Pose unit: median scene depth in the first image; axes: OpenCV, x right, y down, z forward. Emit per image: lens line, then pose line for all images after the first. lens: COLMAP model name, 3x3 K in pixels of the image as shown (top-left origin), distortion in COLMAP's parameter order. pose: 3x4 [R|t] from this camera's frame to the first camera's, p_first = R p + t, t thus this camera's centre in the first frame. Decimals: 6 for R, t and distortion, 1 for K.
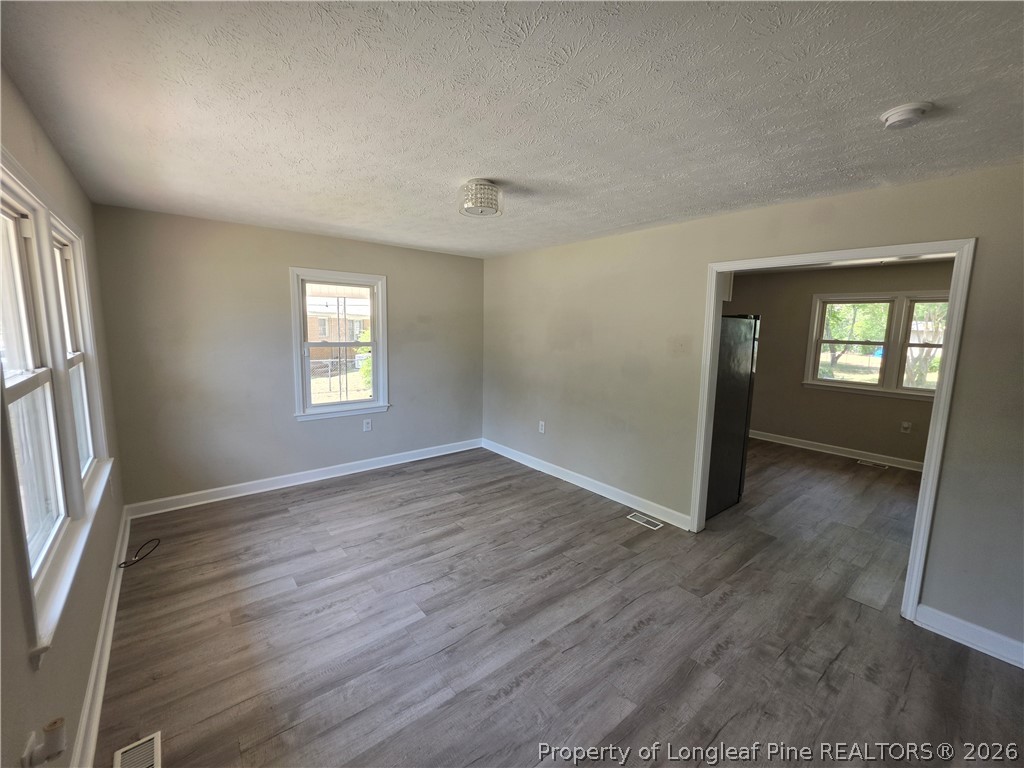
lens RADIAL K [[421.9, 0, 505.6], [0, 421.9, 379.6], [0, 0, 1]] dist [-0.001569, -0.000103]
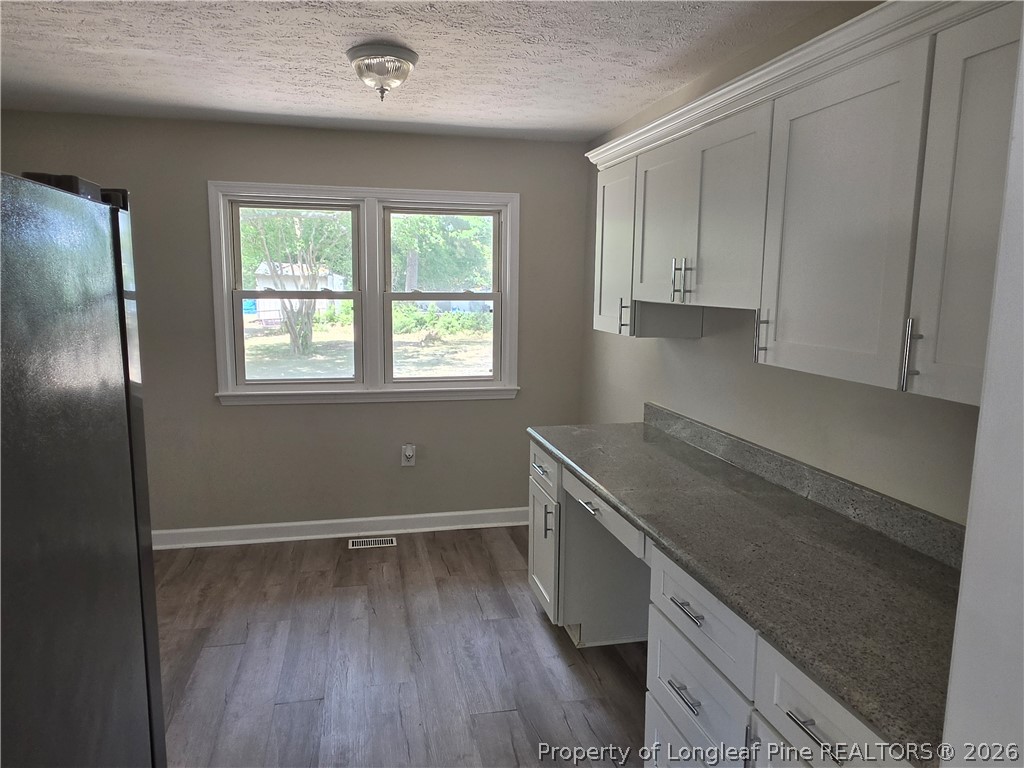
lens RADIAL K [[689.6, 0, 512.0], [0, 689.6, 384.0], [0, 0, 1]] dist [-0.002091, -0.000001]
pose [[0.441392, -0.145494, 0.885440, 0.265576], [0.113250, 0.987909, 0.105876, -0.048960], [-0.890139, 0.053543, 0.452532, 0.494565]]
